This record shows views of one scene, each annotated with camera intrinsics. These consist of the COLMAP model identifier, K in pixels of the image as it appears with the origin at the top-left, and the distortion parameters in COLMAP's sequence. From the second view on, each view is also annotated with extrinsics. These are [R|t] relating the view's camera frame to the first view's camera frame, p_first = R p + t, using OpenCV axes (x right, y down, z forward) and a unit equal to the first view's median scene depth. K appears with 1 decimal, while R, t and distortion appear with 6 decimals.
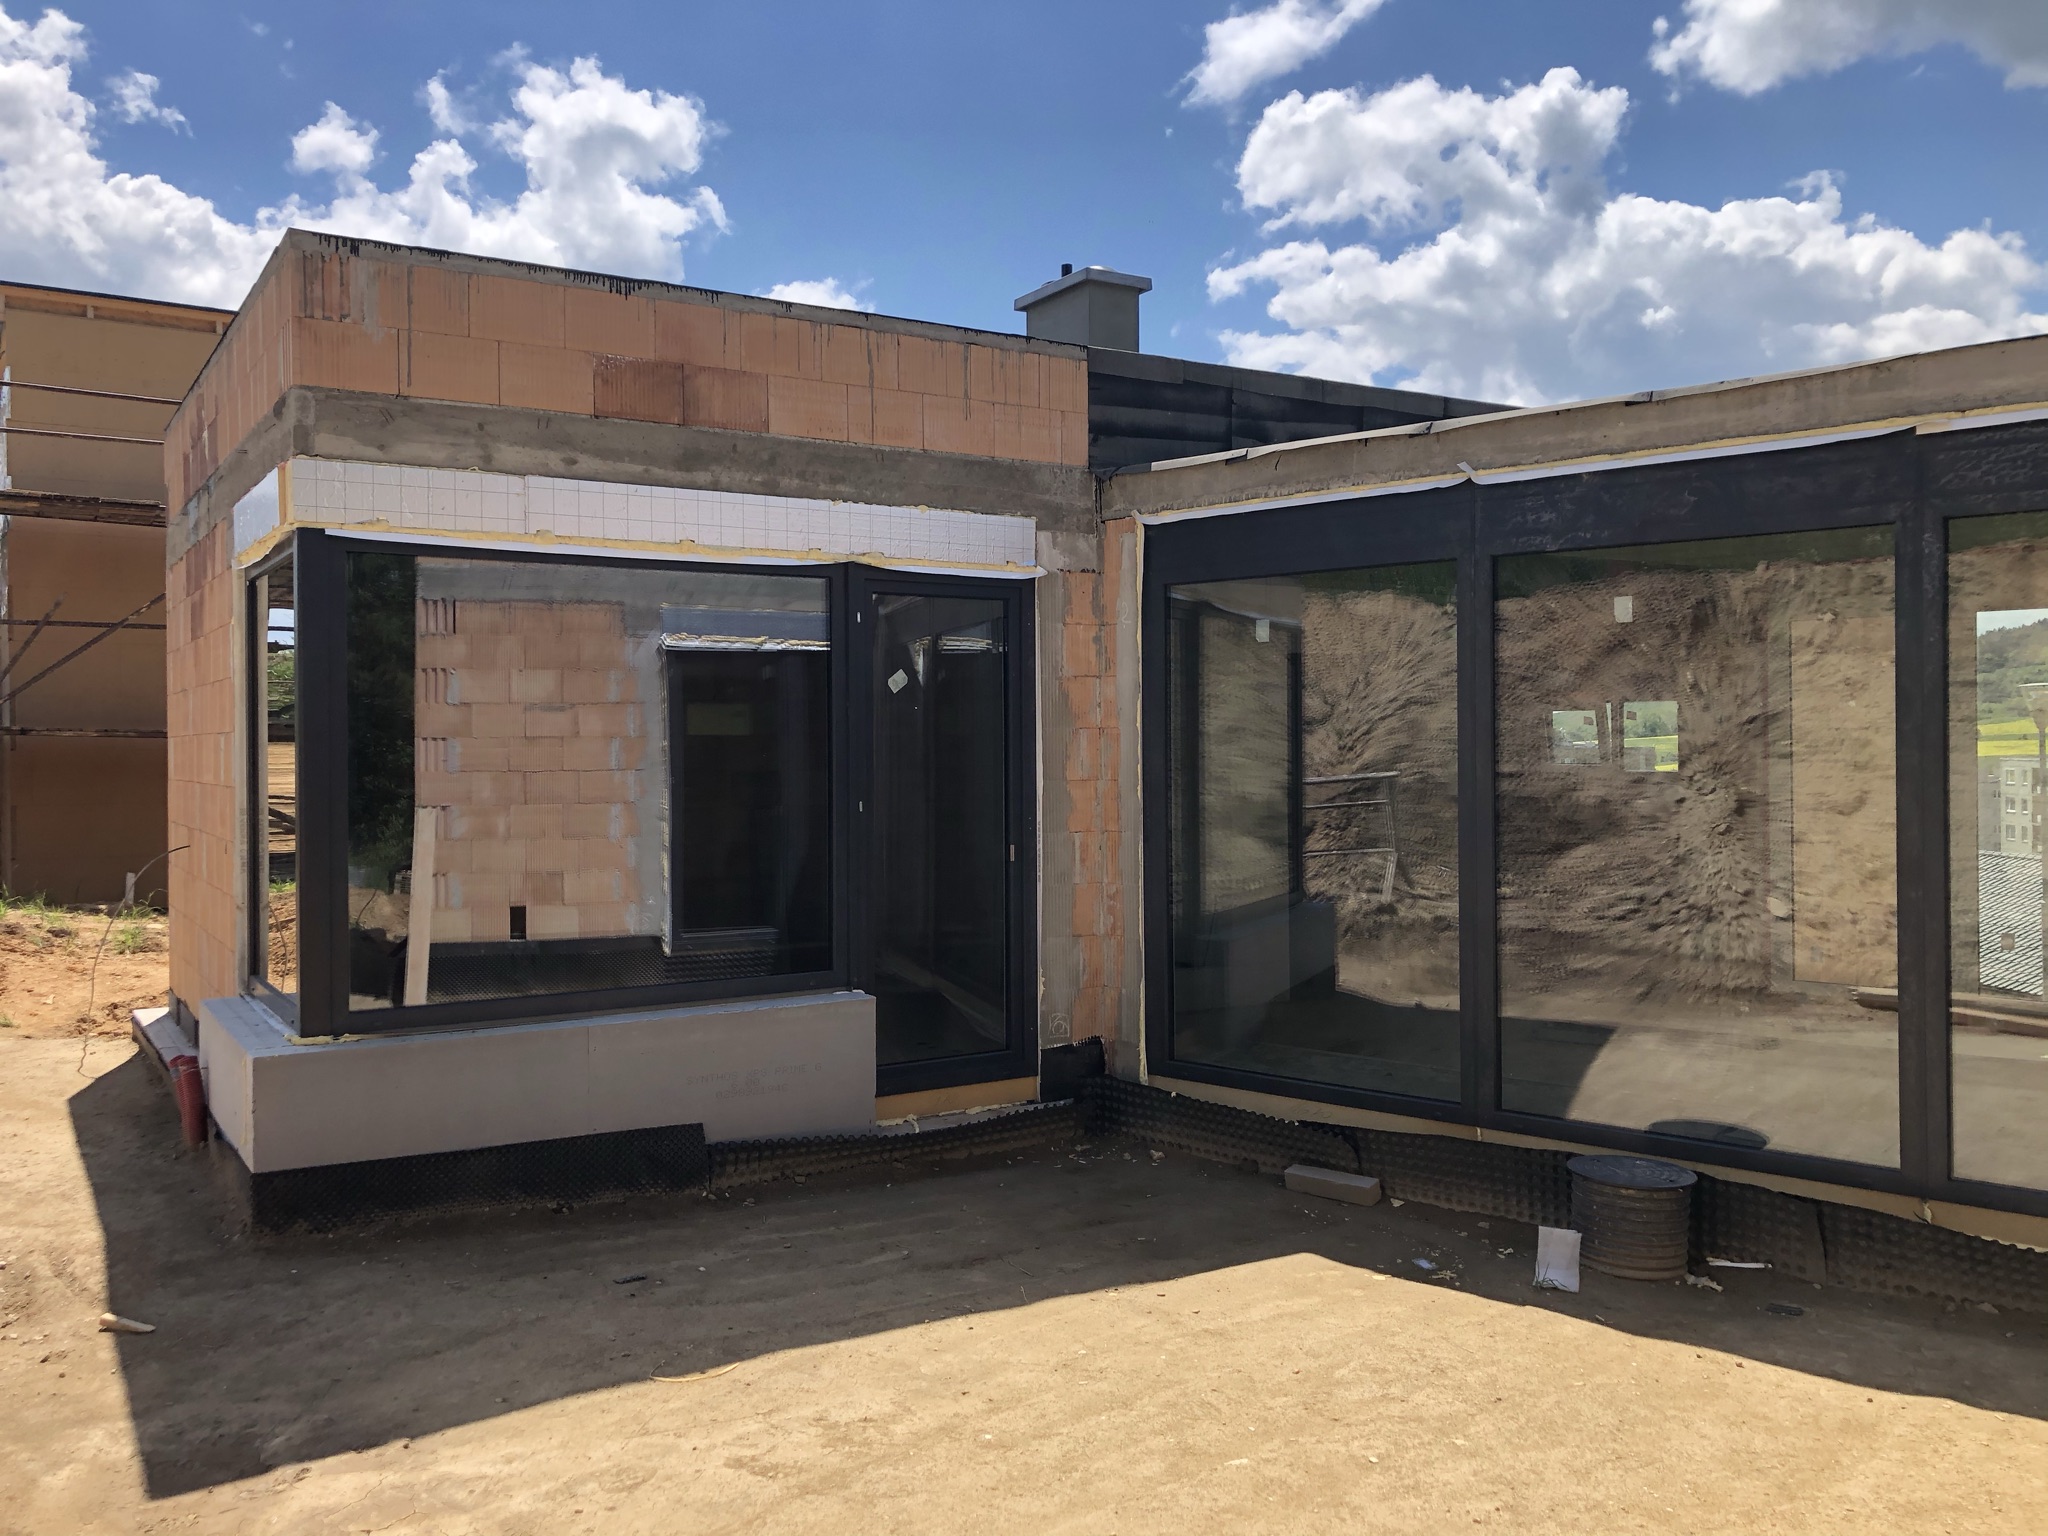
lens RADIAL K [[1694.7, 0, 1069.5], [0, 1694.7, 749.6], [0, 0, 1]] dist [0.026766, -0.032975]
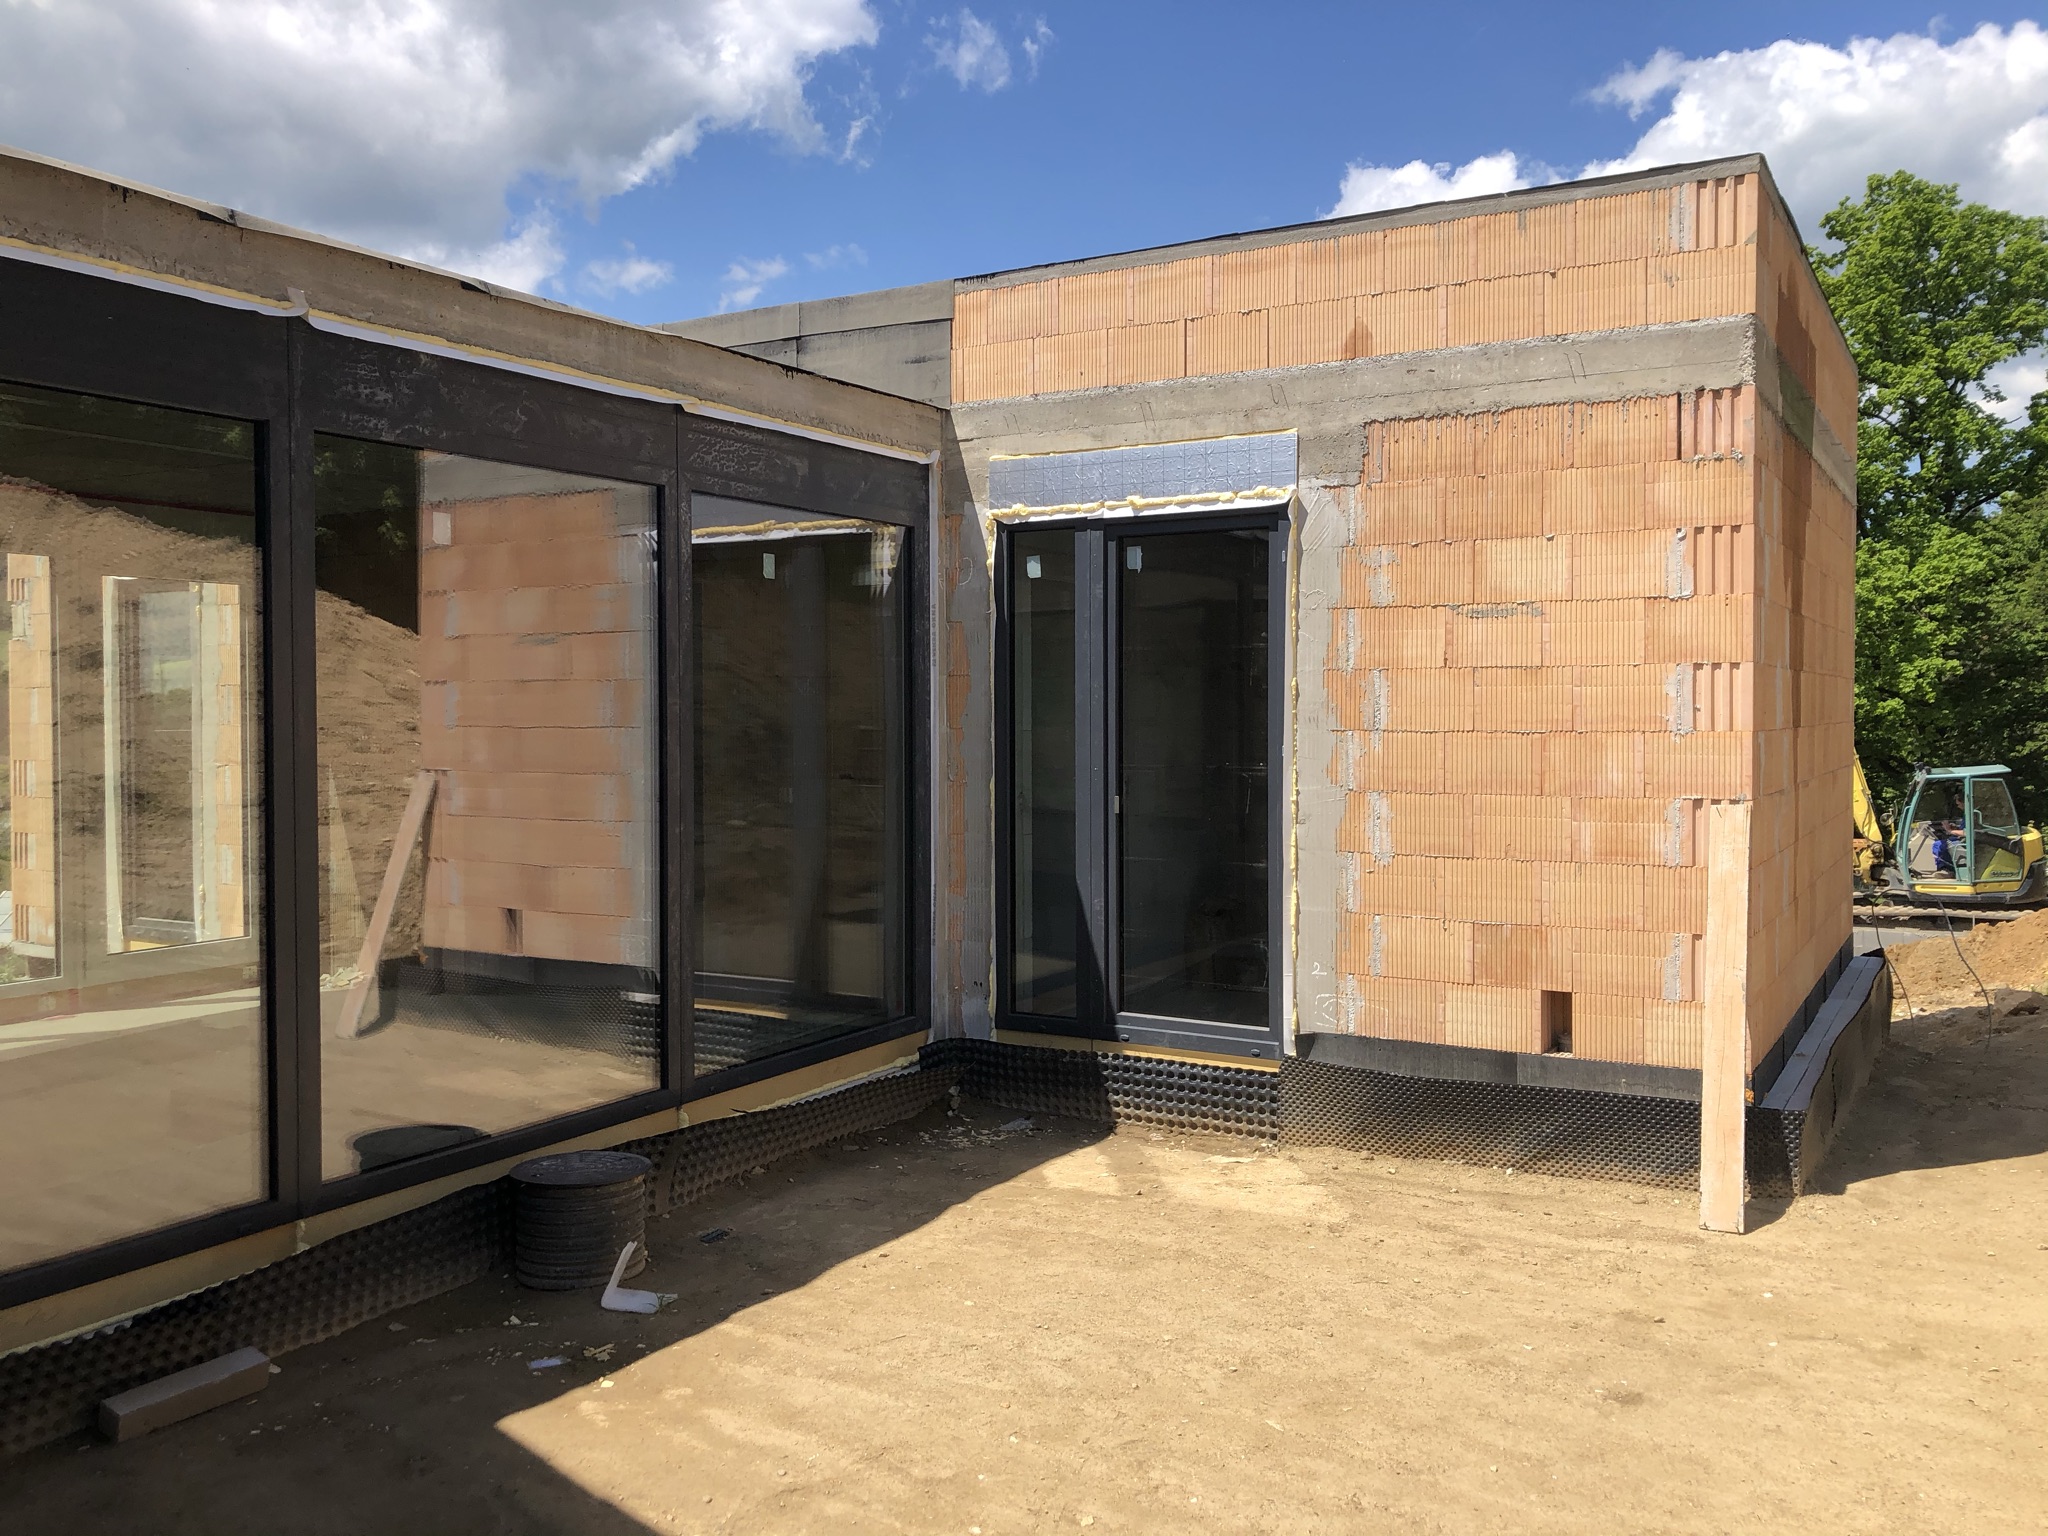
lens RADIAL K [[1694.7, 0, 992.3], [0, 1694.7, 744.0], [0, 0, 1]] dist [0.026766, -0.032975]
pose [[-0.167097, -0.016359, 0.985805, -0.623610], [0.005582, 0.999831, 0.017538, 0.011265], [-0.985925, 0.008433, -0.166977, 1.000229]]
